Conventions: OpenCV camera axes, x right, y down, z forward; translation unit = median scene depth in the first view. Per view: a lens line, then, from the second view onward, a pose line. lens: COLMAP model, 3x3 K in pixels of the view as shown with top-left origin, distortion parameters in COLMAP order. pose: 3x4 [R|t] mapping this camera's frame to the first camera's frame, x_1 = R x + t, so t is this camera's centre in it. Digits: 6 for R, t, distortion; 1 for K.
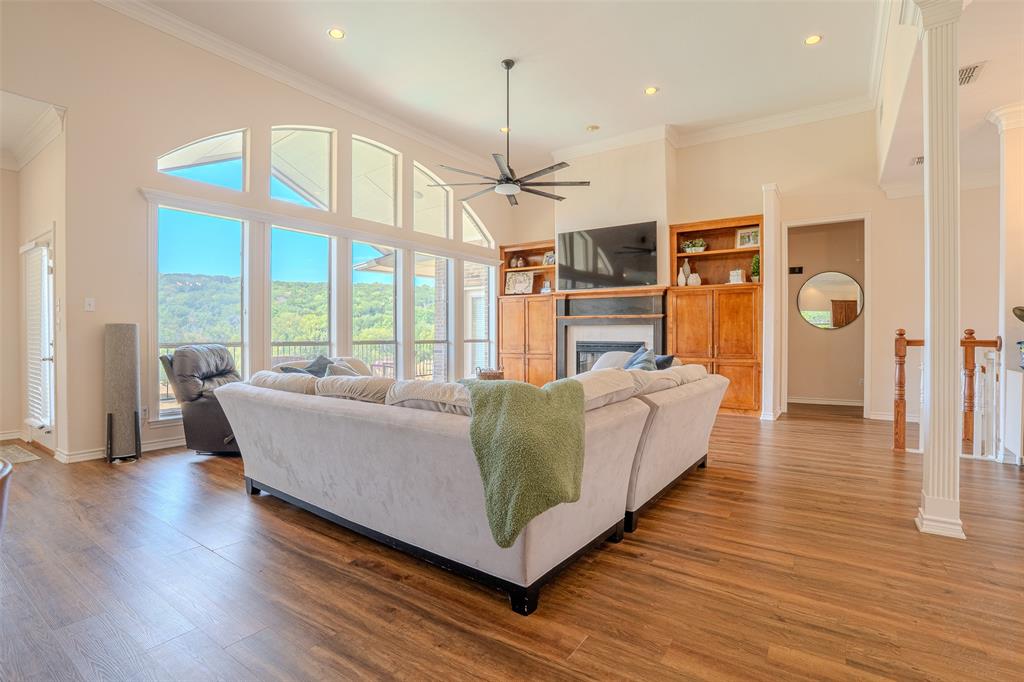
lens RADIAL K [[477.7, 0, 519.5], [0, 477.7, 338.3], [0, 0, 1]] dist [-0.067478, 0.022342]
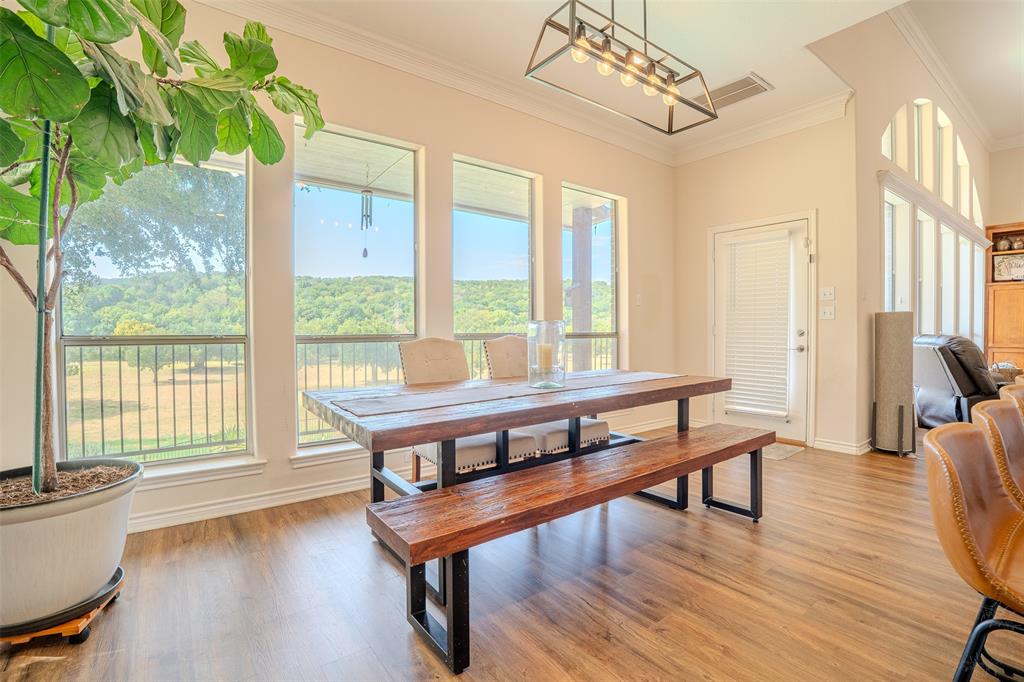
lens RADIAL K [[477.7, 0, 516.1], [0, 477.7, 333.7], [0, 0, 1]] dist [-0.067478, 0.022342]
pose [[0.951287, 0.003846, -0.308283, -0.776722], [-0.003514, 0.999992, 0.001631, 0.008769], [0.308287, -0.000468, 0.951293, -0.083473]]
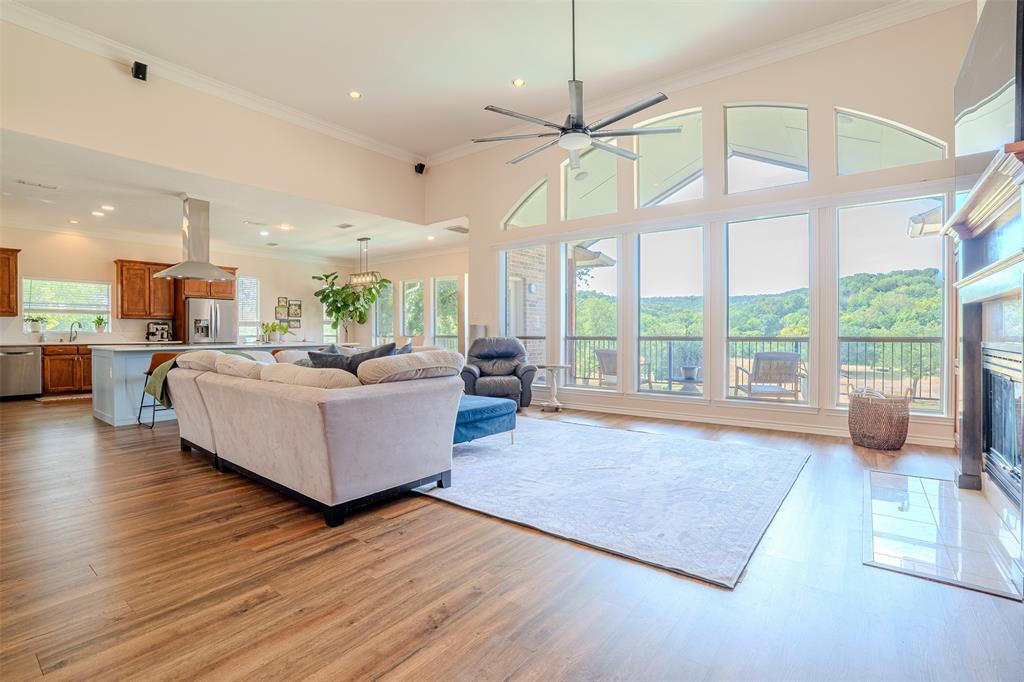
lens RADIAL K [[477.7, 0, 513.3], [0, 477.7, 338.6], [0, 0, 1]] dist [-0.067478, 0.022342]
pose [[-0.055404, 0.011085, -0.998402, 0.582694], [-0.004626, 0.999925, 0.011358, 0.000517], [0.998453, 0.005247, -0.055349, 0.727037]]
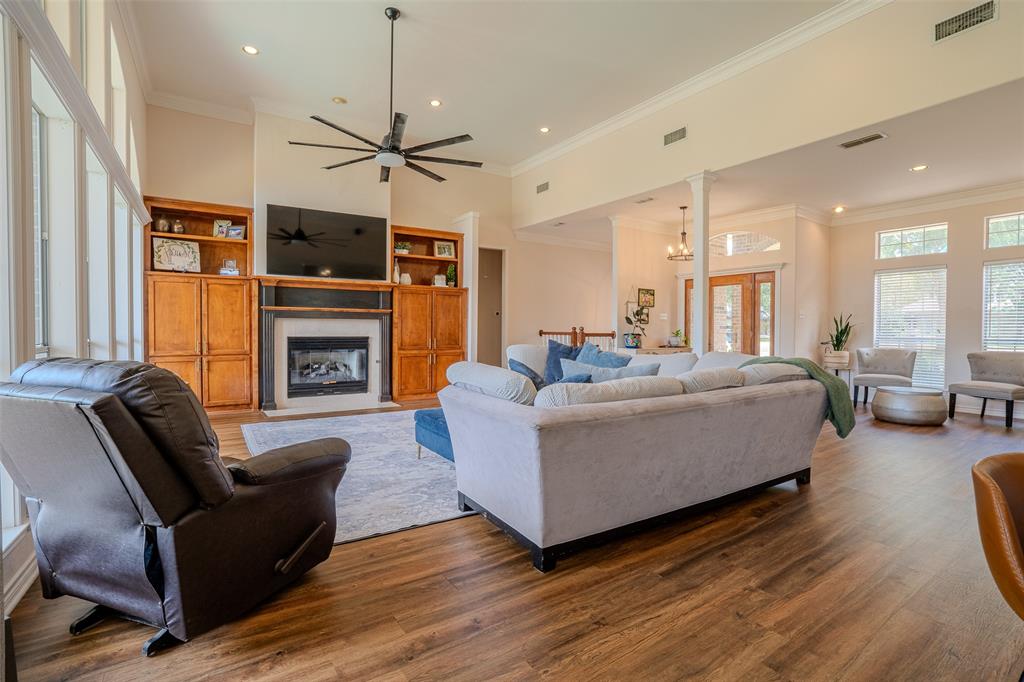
lens RADIAL K [[477.7, 0, 506.2], [0, 477.7, 337.1], [0, 0, 1]] dist [-0.067478, 0.022342]
pose [[0.378415, -0.013684, 0.925535, -0.569691], [0.003425, 0.999905, 0.013383, -0.004051], [-0.925630, -0.001894, 0.378426, 0.376132]]
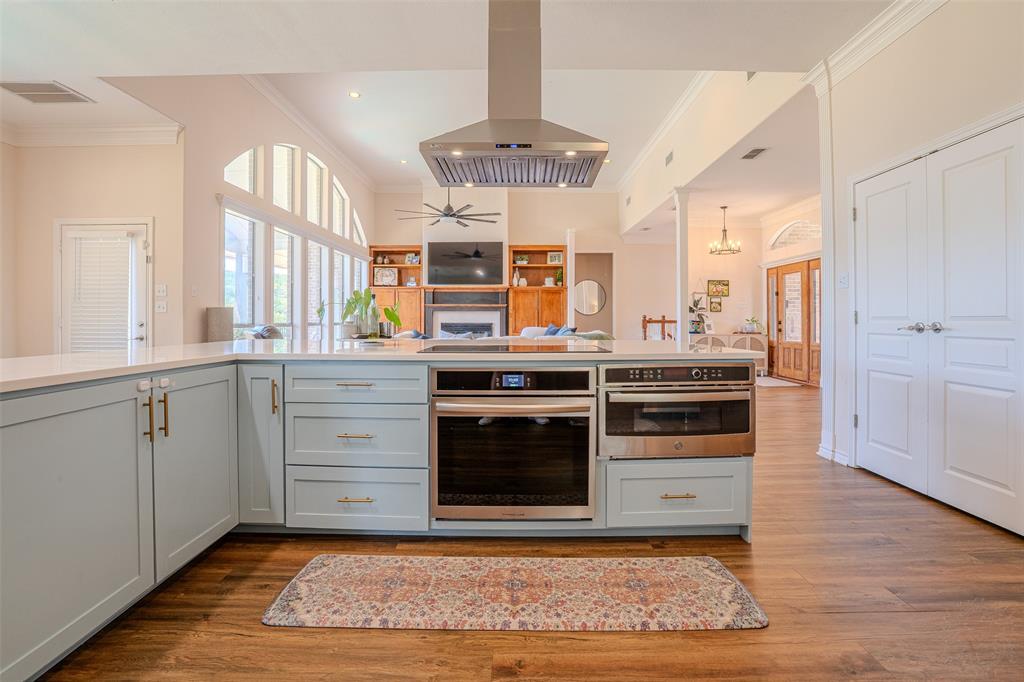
lens RADIAL K [[477.7, 0, 516.8], [0, 477.7, 315.8], [0, 0, 1]] dist [-0.067478, 0.022342]
pose [[0.826812, 0.004433, 0.562461, -0.525226], [0.003987, 0.999898, -0.013742, 0.006311], [-0.562464, 0.013605, 0.826710, -0.269811]]
